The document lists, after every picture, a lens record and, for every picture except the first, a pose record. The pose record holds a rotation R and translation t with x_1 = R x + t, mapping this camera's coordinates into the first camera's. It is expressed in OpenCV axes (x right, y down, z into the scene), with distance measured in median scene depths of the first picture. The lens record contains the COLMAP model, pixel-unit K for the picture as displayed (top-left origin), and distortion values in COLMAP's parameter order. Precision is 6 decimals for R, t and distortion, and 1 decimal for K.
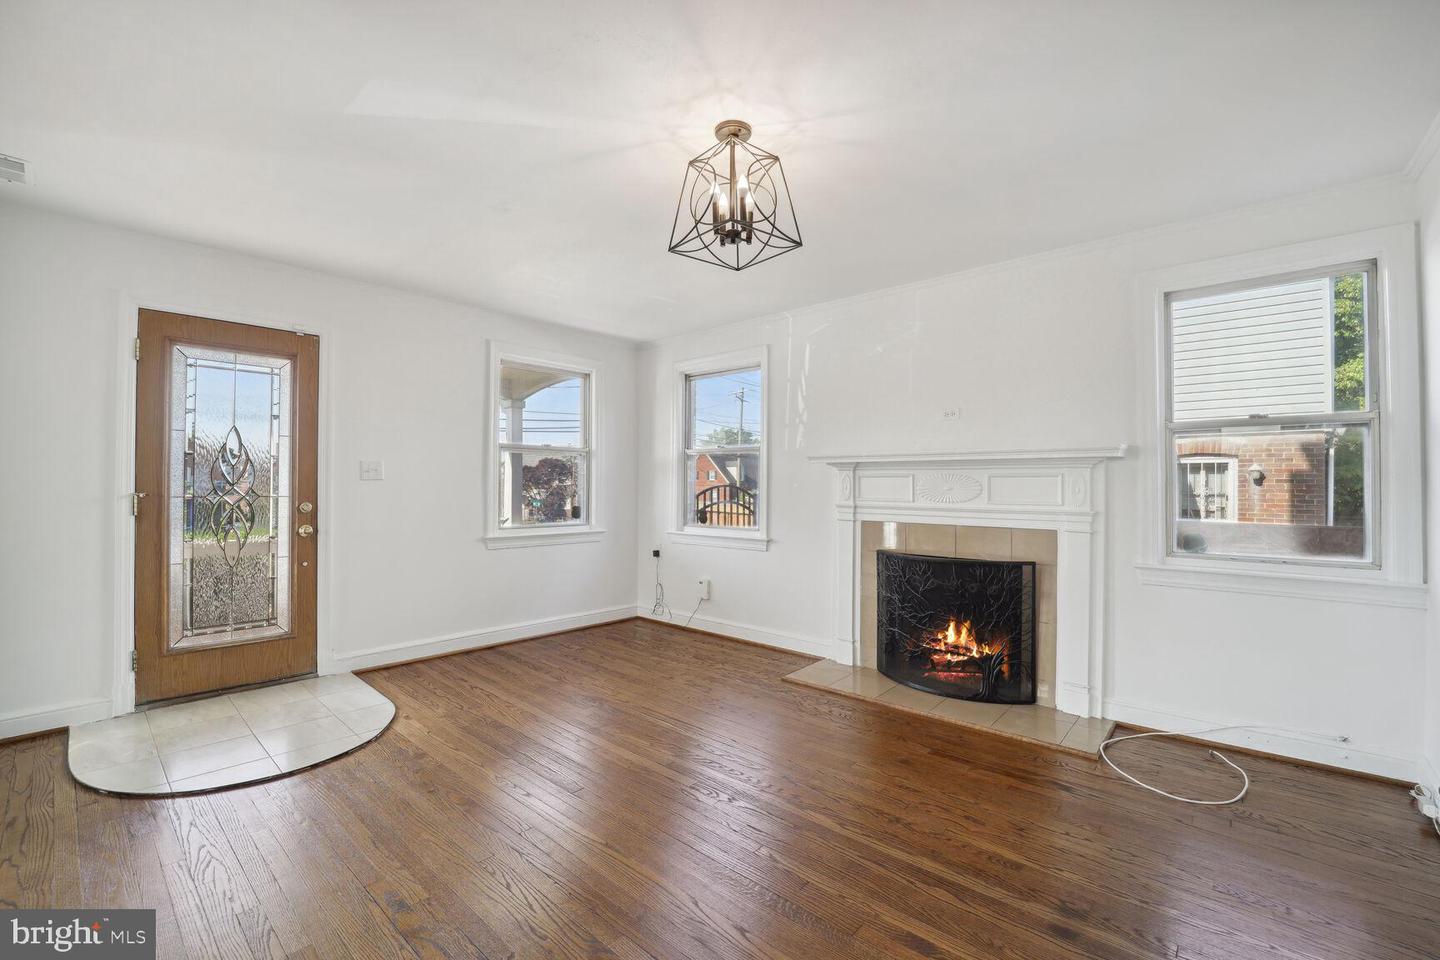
lens RADIAL K [[602.3, 0, 707.1], [0, 602.3, 485.1], [0, 0, 1]] dist [-0.020609, -0.000339]
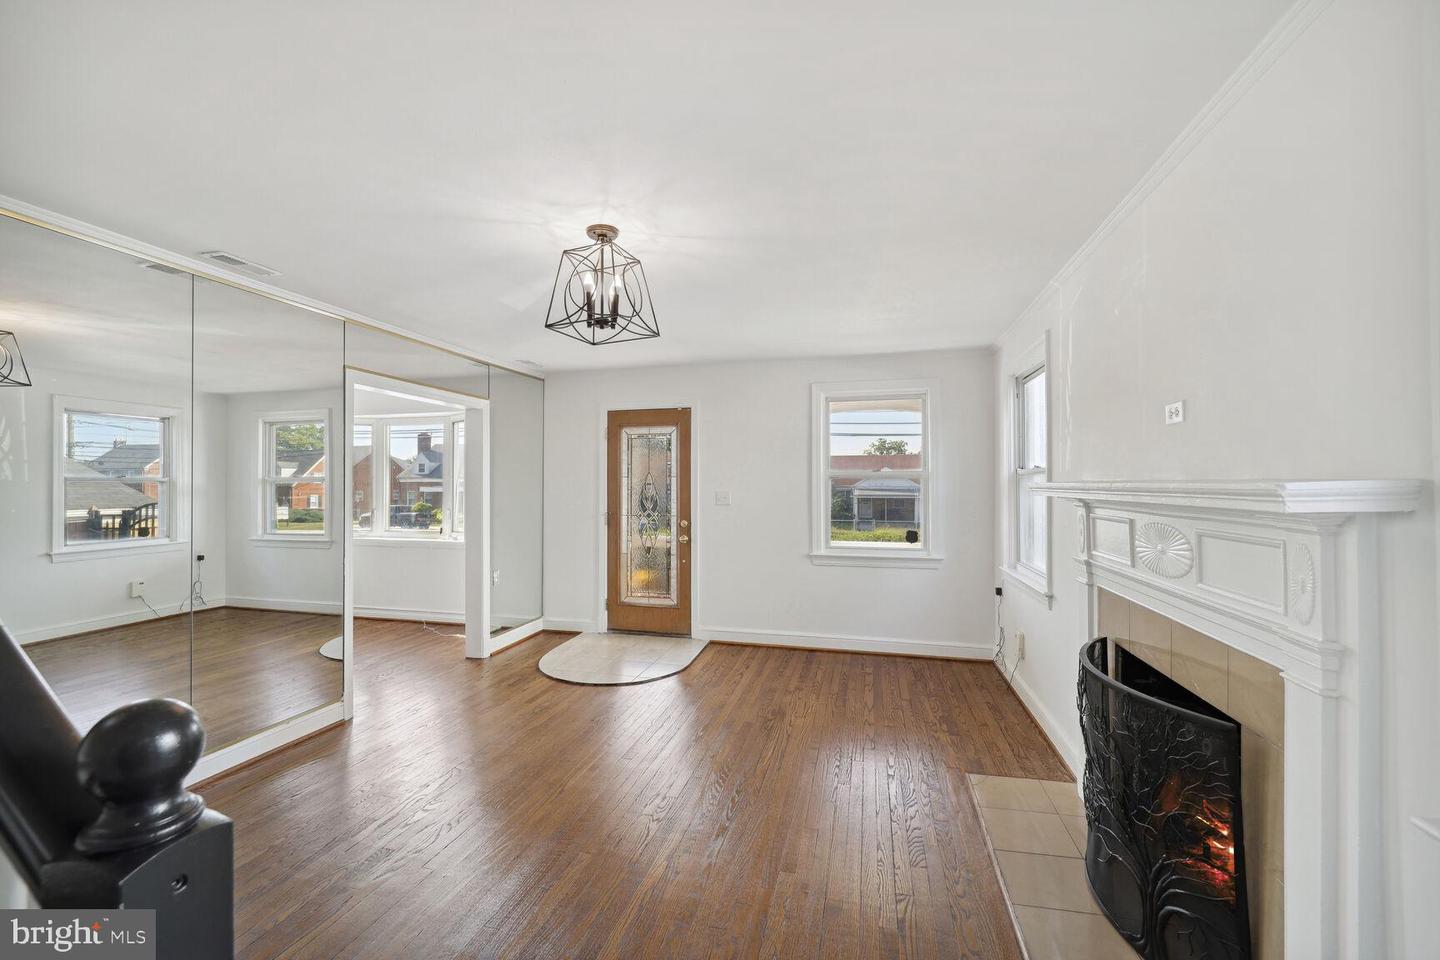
lens RADIAL K [[581.1, 0, 721.8], [0, 581.1, 486.0], [0, 0, 1]] dist [-0.001916, -0.000101]
pose [[0.473882, -0.005965, -0.880568, 0.657818], [0.006998, 0.999971, -0.003008, -0.051777], [0.880561, -0.004737, 0.473910, 0.386580]]
